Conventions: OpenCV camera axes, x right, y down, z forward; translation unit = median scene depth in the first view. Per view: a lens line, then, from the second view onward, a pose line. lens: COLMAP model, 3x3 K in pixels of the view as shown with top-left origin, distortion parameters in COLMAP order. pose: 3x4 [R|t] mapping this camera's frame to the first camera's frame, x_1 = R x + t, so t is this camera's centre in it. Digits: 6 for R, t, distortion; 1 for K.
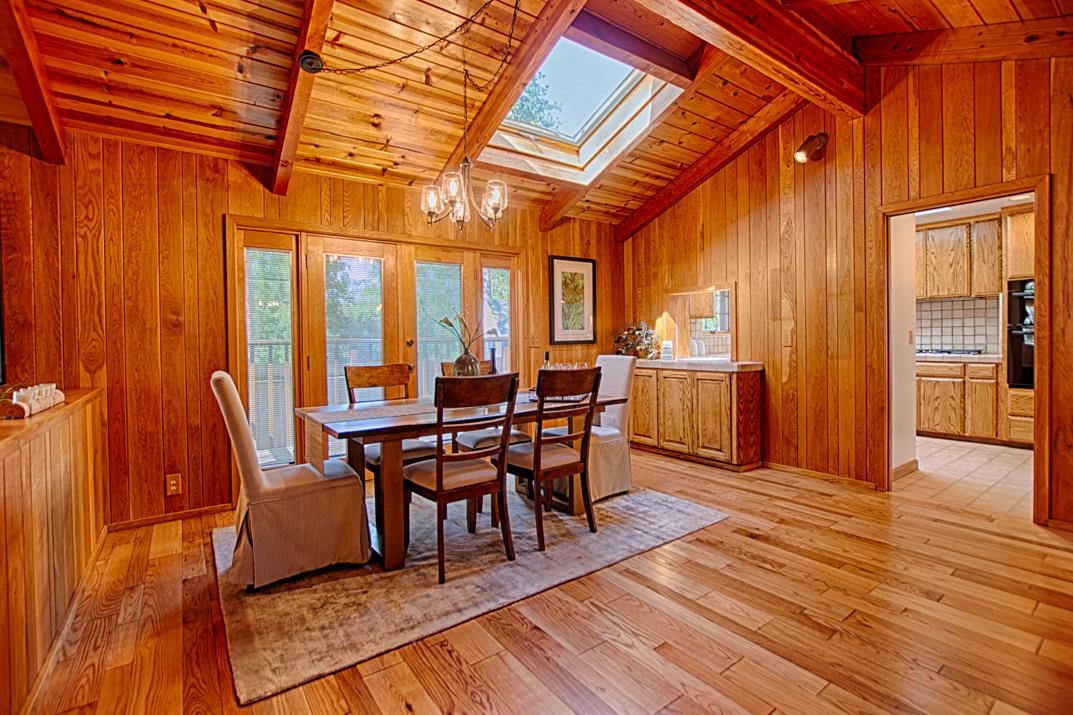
lens RADIAL K [[493.1, 0, 536.5], [0, 493.1, 357.5], [0, 0, 1]] dist [-0.000188, 0.000075]
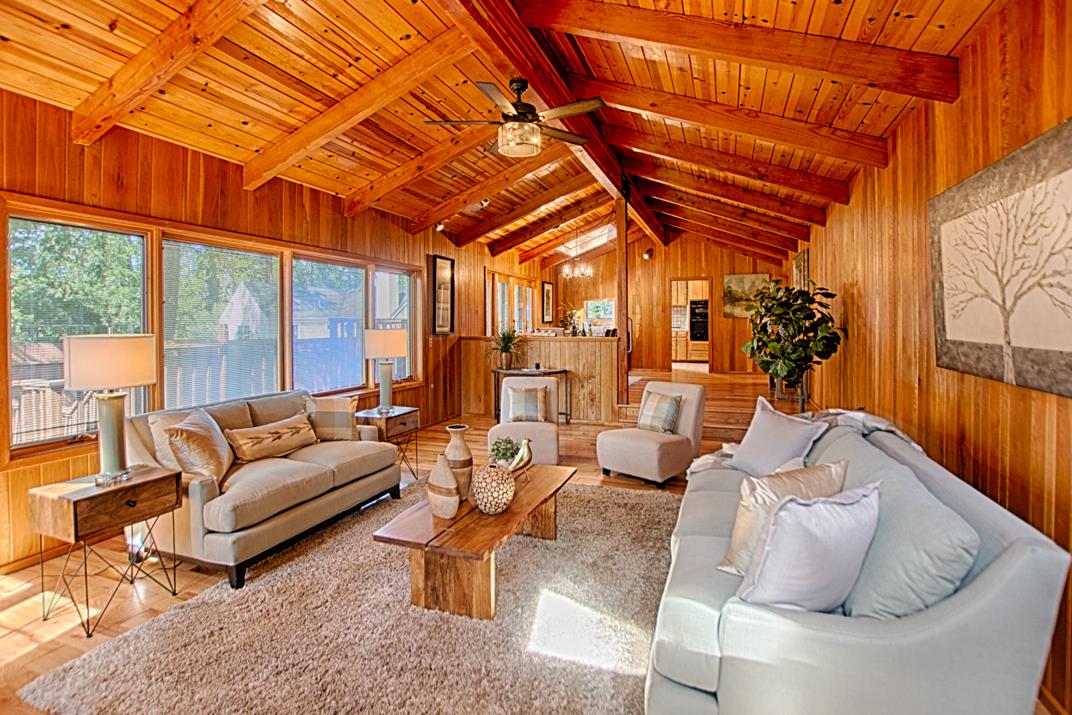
lens RADIAL K [[489.8, 0, 526.6], [0, 489.8, 348.4], [0, 0, 1]] dist [-0.001871, -0.000187]
pose [[0.851843, -0.014640, 0.523592, -1.480444], [0.008888, 0.999869, 0.013496, 0.071671], [-0.523722, -0.006843, 0.851862, -1.002142]]
